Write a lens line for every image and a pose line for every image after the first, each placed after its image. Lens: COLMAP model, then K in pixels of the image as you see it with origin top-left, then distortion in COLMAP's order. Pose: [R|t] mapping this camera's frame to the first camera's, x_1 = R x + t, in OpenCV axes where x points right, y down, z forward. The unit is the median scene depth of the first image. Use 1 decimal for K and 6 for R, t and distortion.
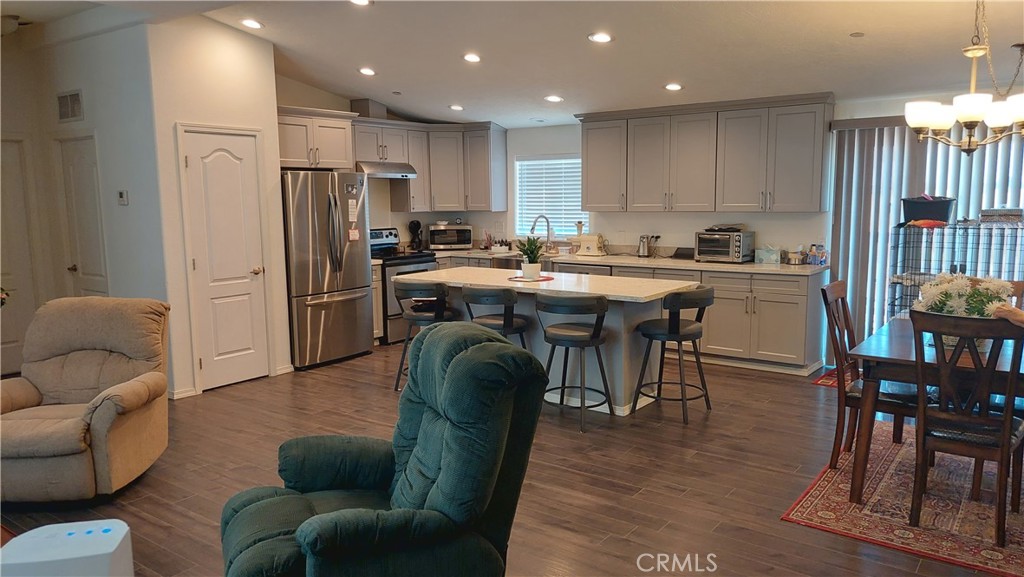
lens RADIAL K [[724.9, 0, 514.3], [0, 724.9, 287.0], [0, 0, 1]] dist [0.064188, -0.078055]
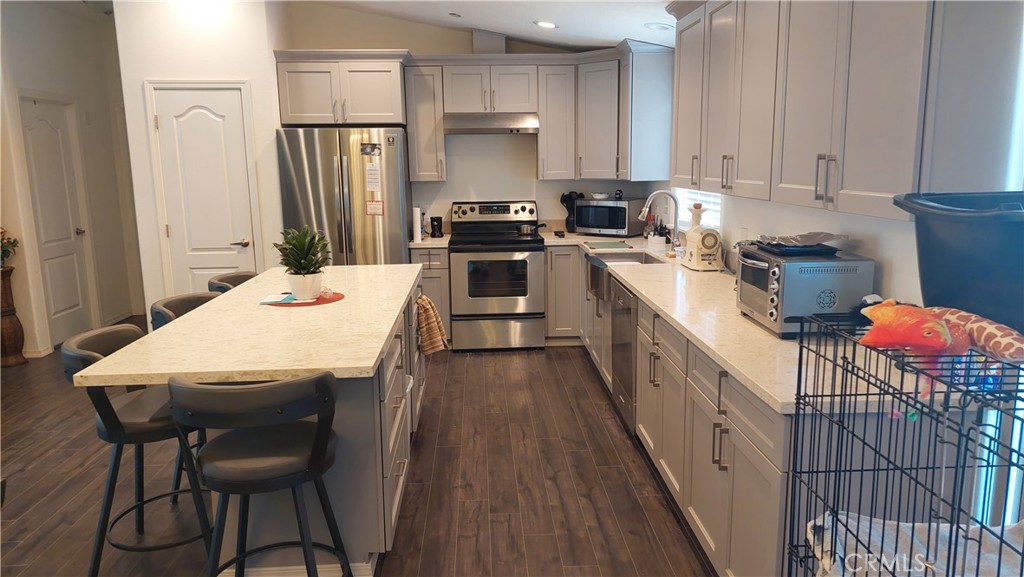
lens RADIAL K [[724.9, 0, 522.5], [0, 724.9, 291.7], [0, 0, 1]] dist [0.064188, -0.078055]
pose [[0.650579, 0.140925, -0.746249, 0.504744], [-0.092253, 0.990020, 0.106535, -0.083800], [0.753815, -0.000466, 0.657087, 0.623528]]
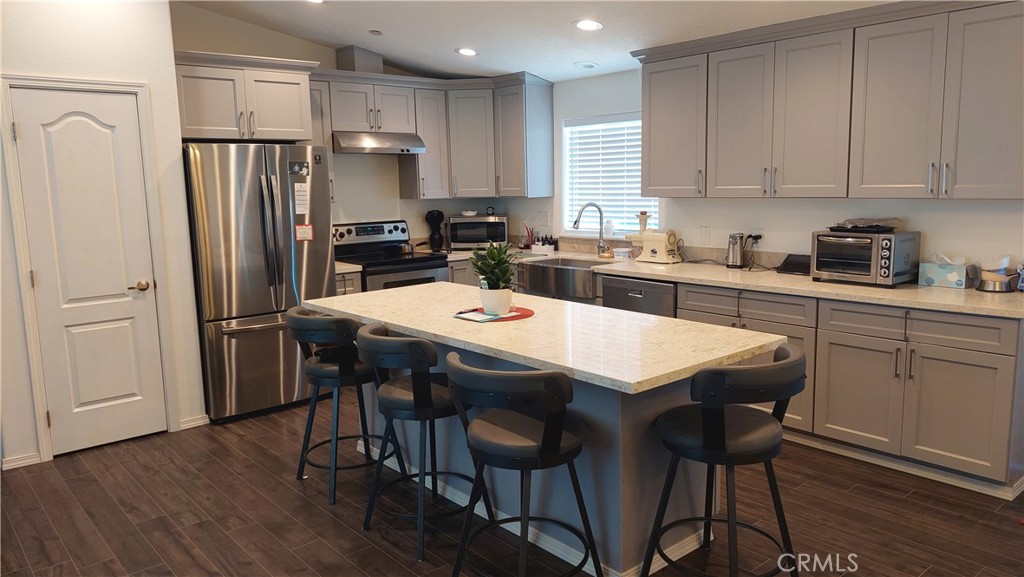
lens RADIAL K [[724.9, 0, 513.0], [0, 724.9, 283.8], [0, 0, 1]] dist [0.064188, -0.078055]
pose [[0.976709, 0.020455, -0.213589, 0.138533], [-0.015913, 0.999610, 0.022962, -0.042697], [0.213975, -0.019029, 0.976654, 0.356249]]
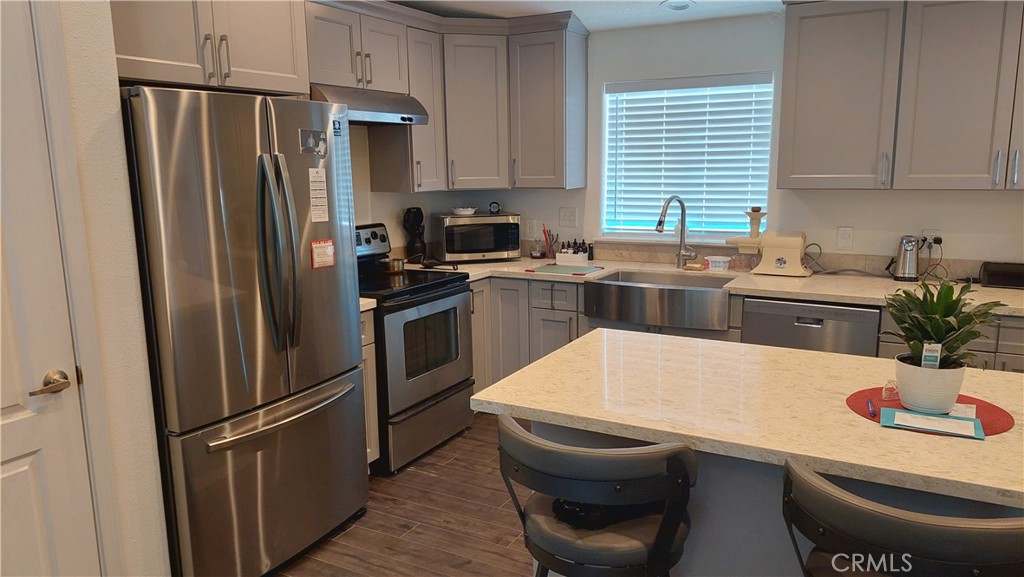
lens RADIAL K [[724.9, 0, 508.4], [0, 724.9, 289.2], [0, 0, 1]] dist [0.064188, -0.078055]
pose [[0.992432, -0.025342, 0.120154, -0.172168], [0.019723, 0.998666, 0.047727, -0.071897], [-0.121203, -0.044996, 0.991607, 0.596054]]
